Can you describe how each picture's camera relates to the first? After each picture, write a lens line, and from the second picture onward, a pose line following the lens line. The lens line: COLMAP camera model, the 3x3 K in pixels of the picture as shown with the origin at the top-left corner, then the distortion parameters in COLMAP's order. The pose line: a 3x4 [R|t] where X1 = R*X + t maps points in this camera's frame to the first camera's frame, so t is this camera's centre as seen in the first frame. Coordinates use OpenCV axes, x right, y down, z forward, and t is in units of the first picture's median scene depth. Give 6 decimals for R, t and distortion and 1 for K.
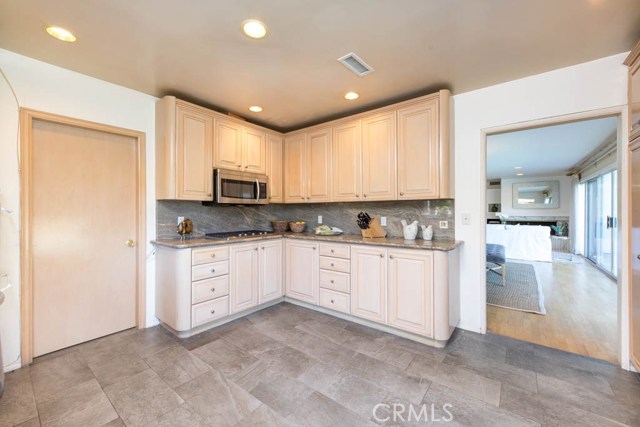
lens RADIAL K [[259.0, 0, 317.5], [0, 259.0, 211.5], [0, 0, 1]] dist [-0.000956, -0.000899]
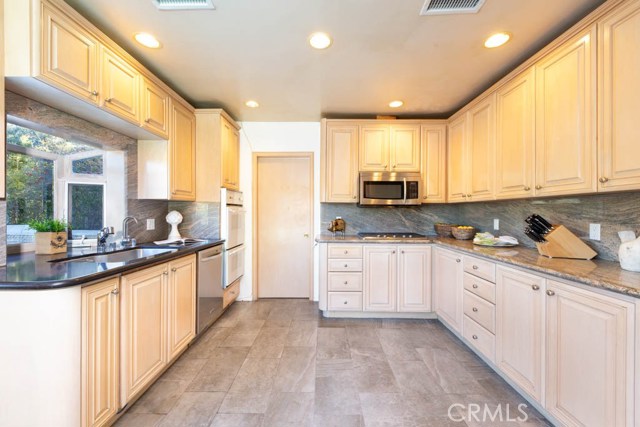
lens RADIAL K [[259.0, 0, 315.5], [0, 259.0, 214.4], [0, 0, 1]] dist [-0.000956, -0.000899]
pose [[0.598732, 0.010108, -0.800886, 0.370327], [-0.007104, 0.999948, 0.007309, 0.001930], [0.800918, 0.001313, 0.598773, 0.212571]]
